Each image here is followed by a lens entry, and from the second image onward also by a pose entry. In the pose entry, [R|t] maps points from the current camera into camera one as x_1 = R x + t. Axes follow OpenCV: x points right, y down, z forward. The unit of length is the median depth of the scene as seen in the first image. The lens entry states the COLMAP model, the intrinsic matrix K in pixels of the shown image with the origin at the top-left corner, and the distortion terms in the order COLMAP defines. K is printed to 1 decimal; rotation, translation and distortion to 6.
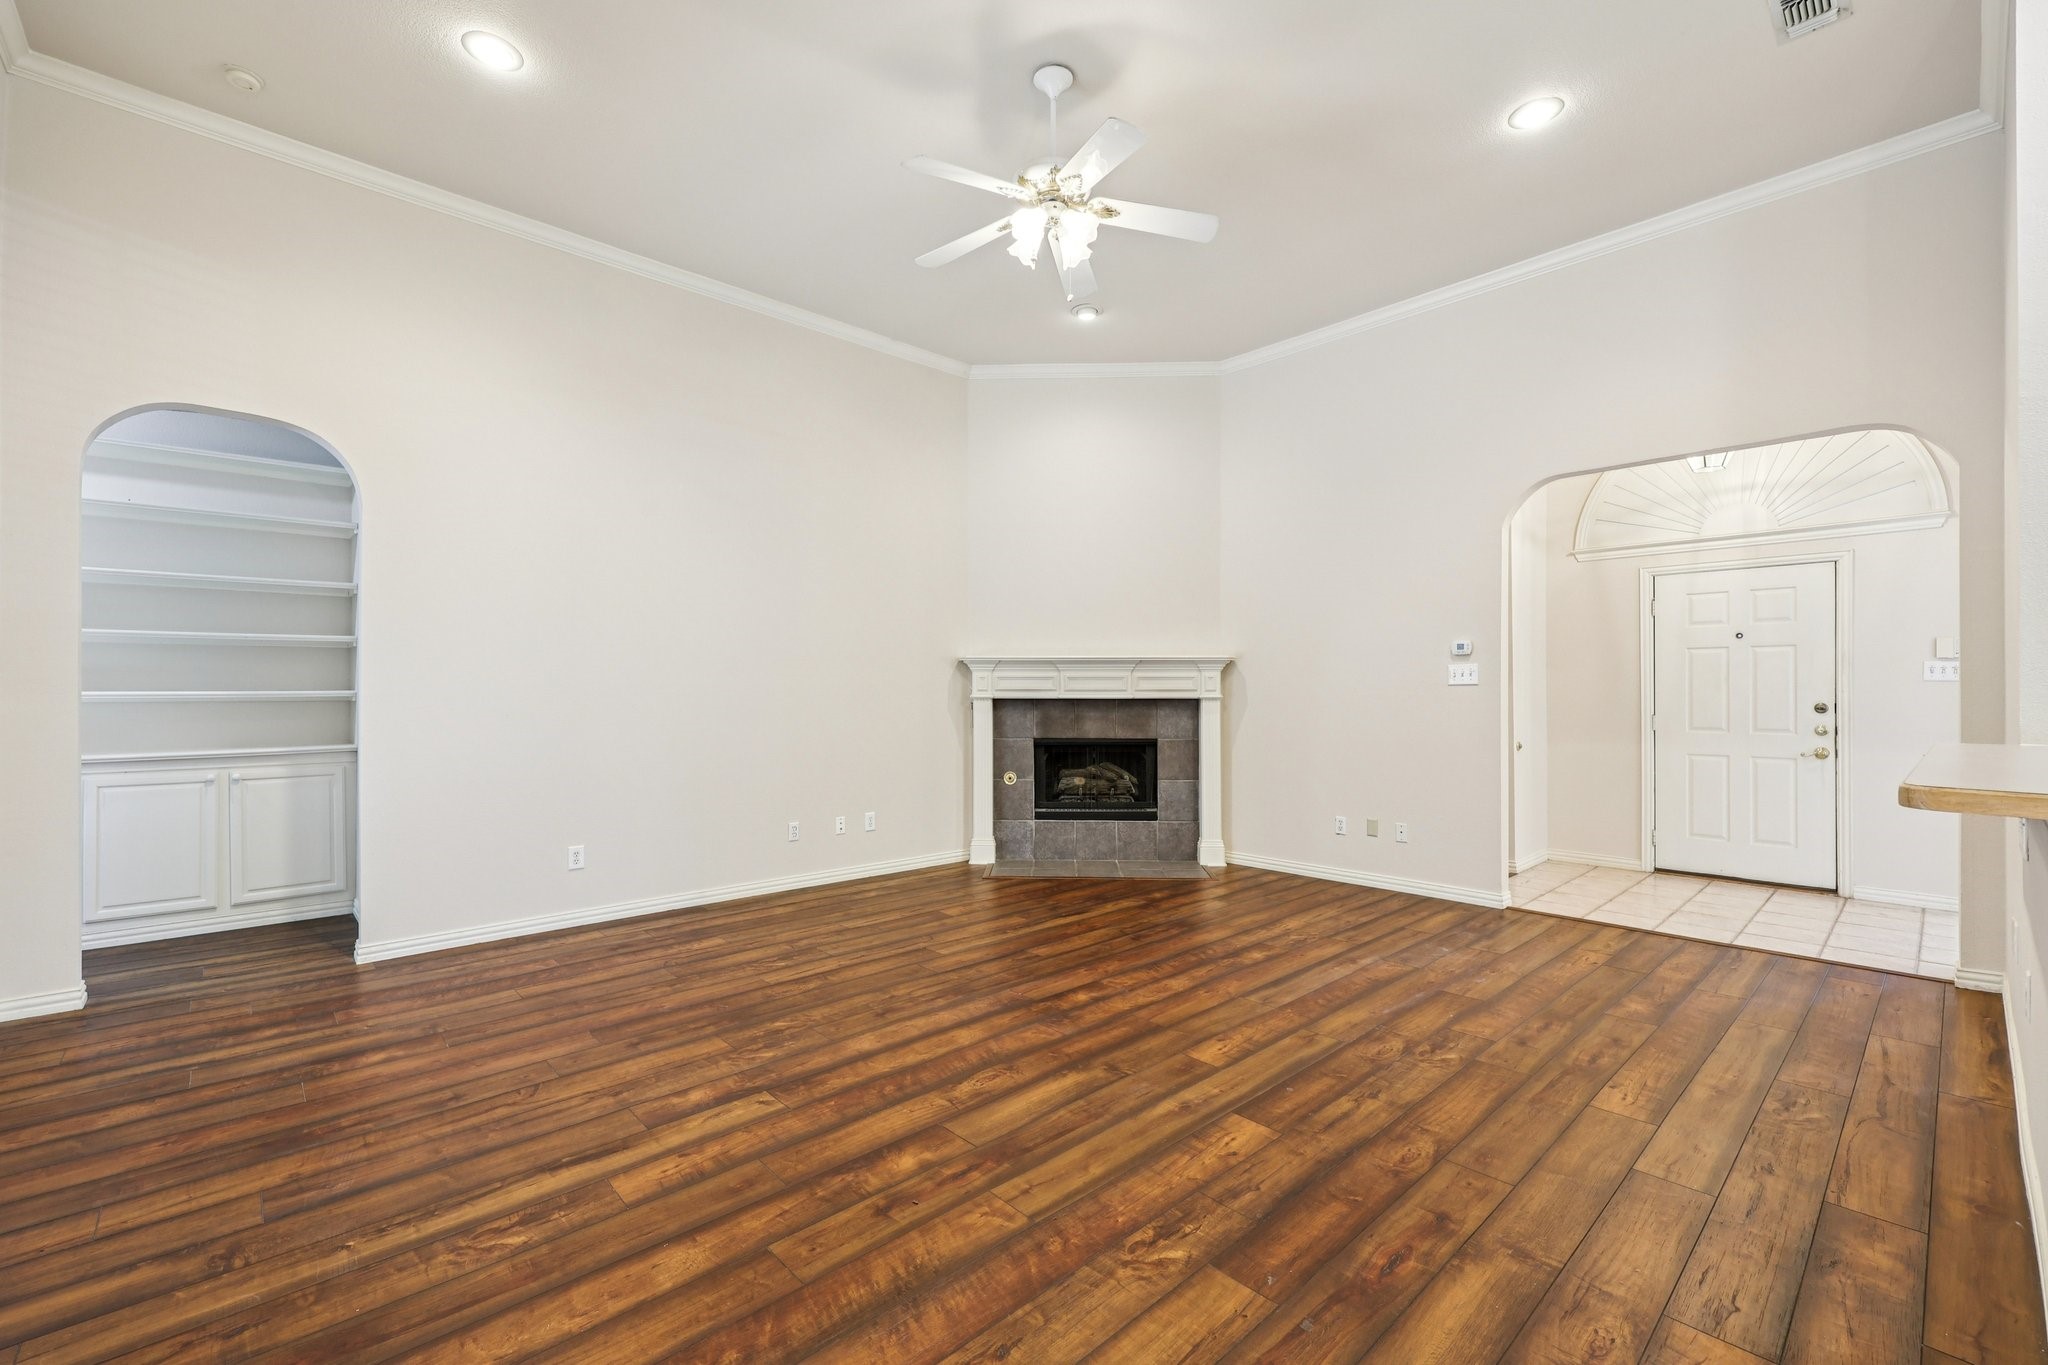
lens RADIAL K [[860.1, 0, 1027.9], [0, 860.1, 690.3], [0, 0, 1]] dist [0.002953, -0.000772]
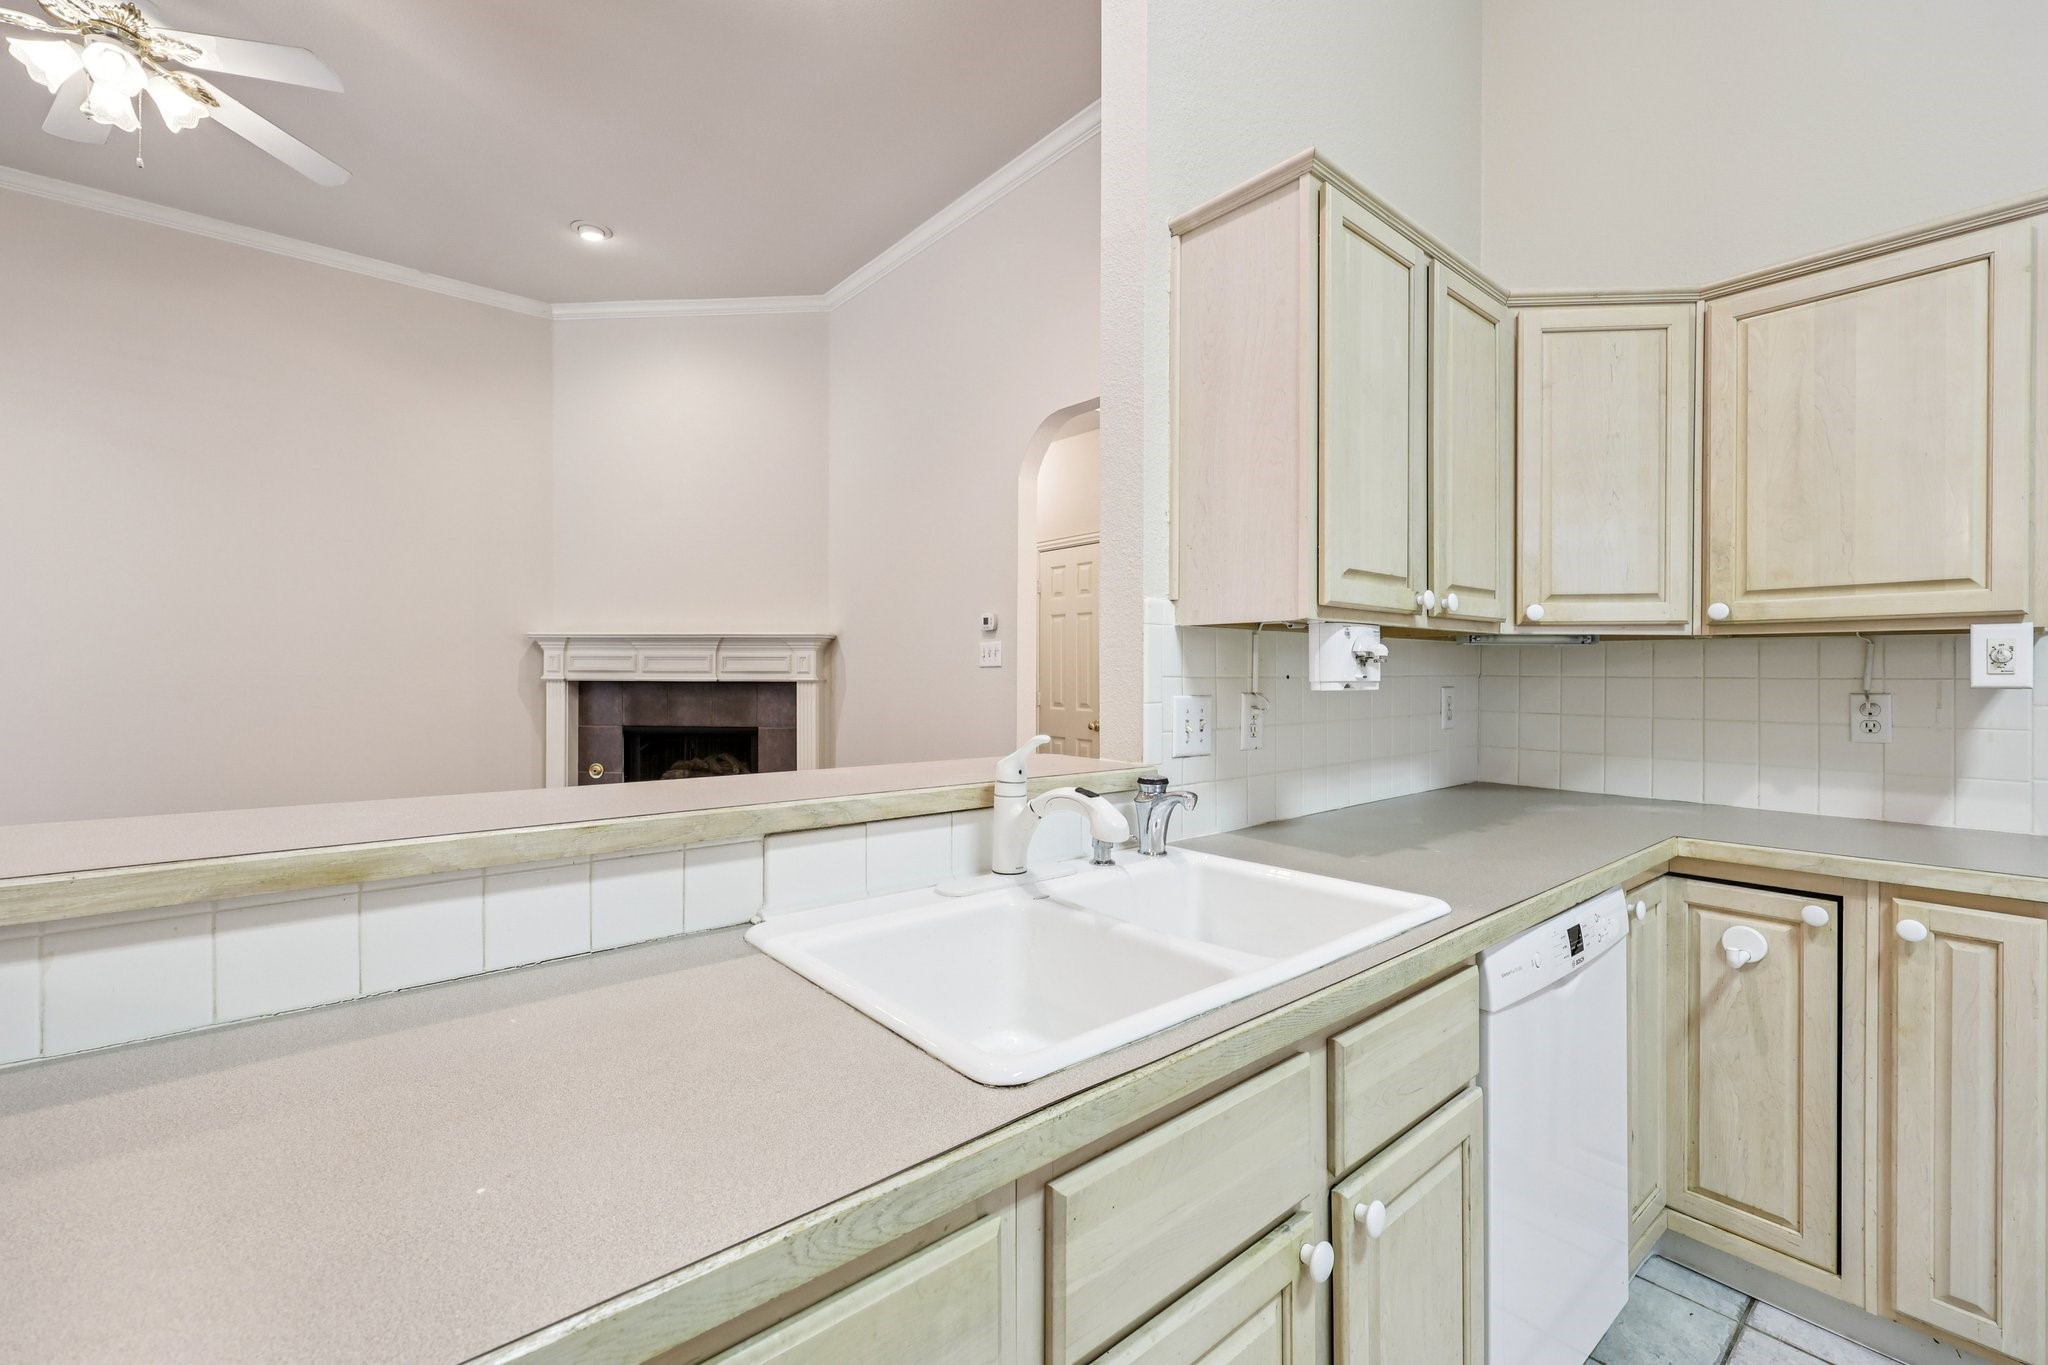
lens RADIAL K [[860.1, 0, 1031.3], [0, 860.1, 672.1], [0, 0, 1]] dist [0.002953, -0.000772]
pose [[0.999039, 0.002785, -0.043743, 0.556853], [-0.002691, 0.999994, 0.002213, -0.002682], [0.043749, -0.002093, 0.999040, 0.160645]]
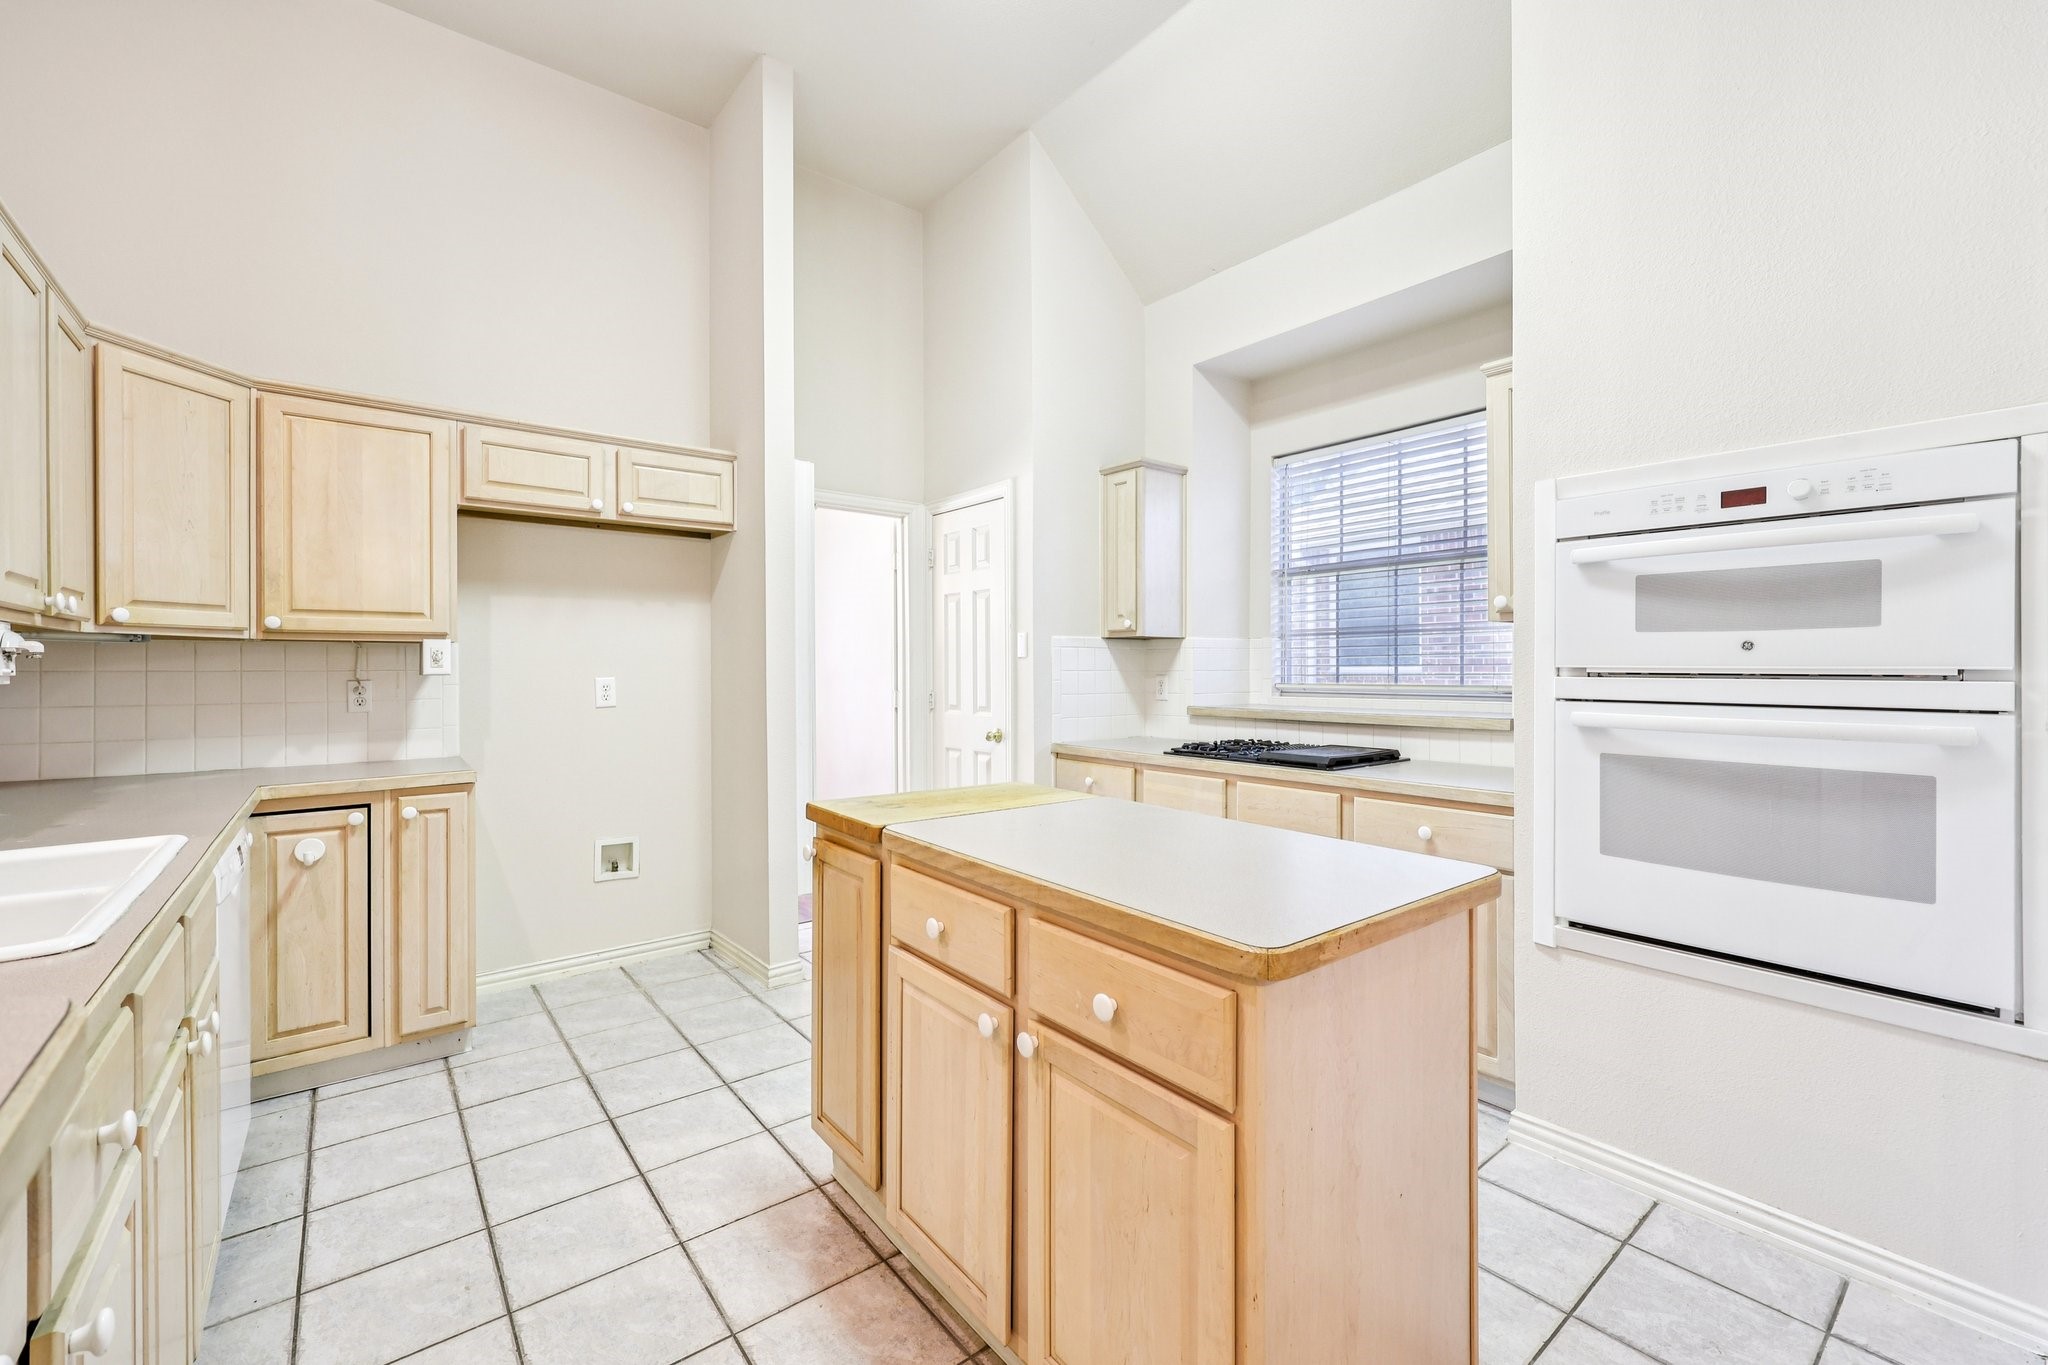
lens RADIAL K [[860.1, 0, 1012.8], [0, 860.1, 671.7], [0, 0, 1]] dist [0.002953, -0.000772]
pose [[0.085507, -0.005937, 0.996320, 0.360770], [0.001154, 0.999982, 0.005860, -0.002071], [-0.996337, 0.000648, 0.085513, 0.062091]]
